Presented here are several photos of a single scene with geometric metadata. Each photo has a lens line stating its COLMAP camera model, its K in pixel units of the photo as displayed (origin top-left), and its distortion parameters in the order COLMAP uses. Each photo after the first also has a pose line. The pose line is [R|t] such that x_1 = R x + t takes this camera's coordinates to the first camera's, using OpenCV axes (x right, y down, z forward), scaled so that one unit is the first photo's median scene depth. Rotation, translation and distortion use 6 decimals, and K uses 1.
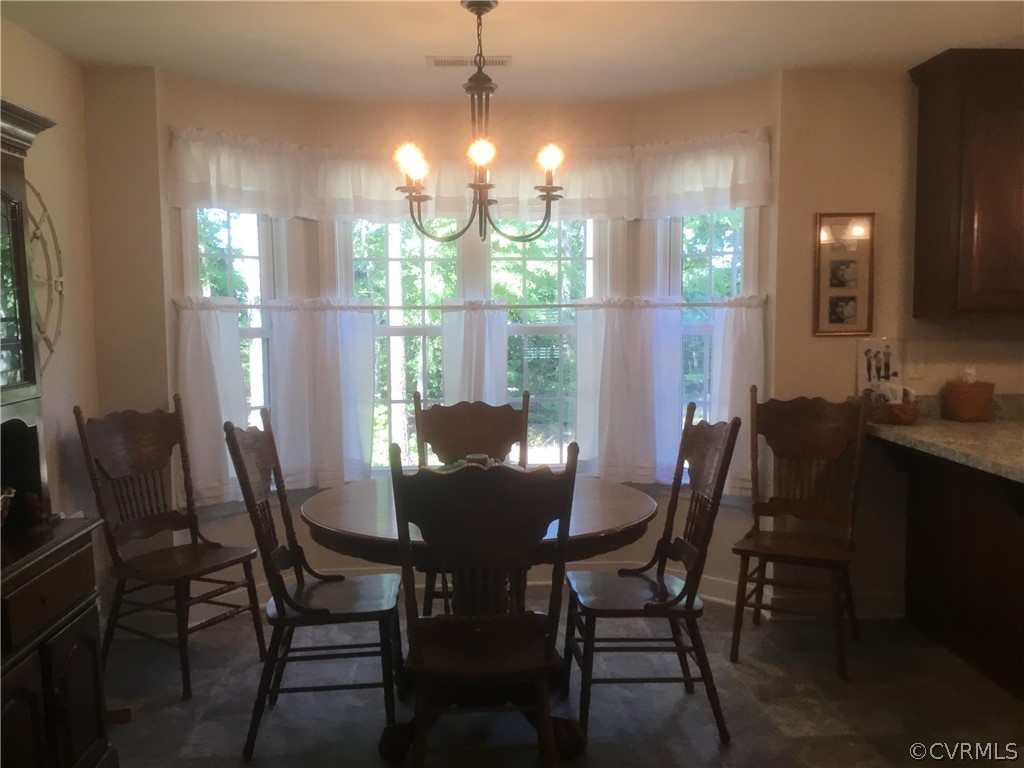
lens RADIAL K [[920.3, 0, 512.0], [0, 920.3, 384.0], [0, 0, 1]] dist [0.094282, -0.182694]
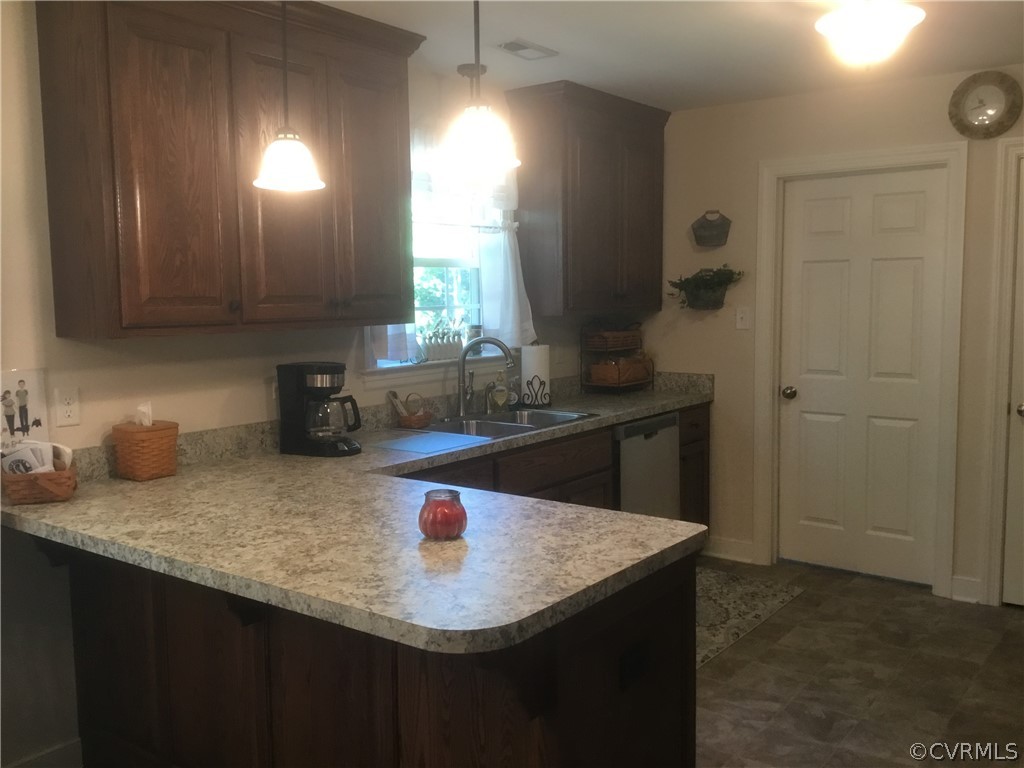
lens RADIAL K [[920.3, 0, 512.0], [0, 920.3, 384.0], [0, 0, 1]] dist [0.094282, -0.182694]
pose [[0.640703, -0.076976, 0.763921, 0.128220], [0.071610, 0.996616, 0.040364, -0.041850], [-0.764442, 0.028842, 0.644047, 0.324165]]
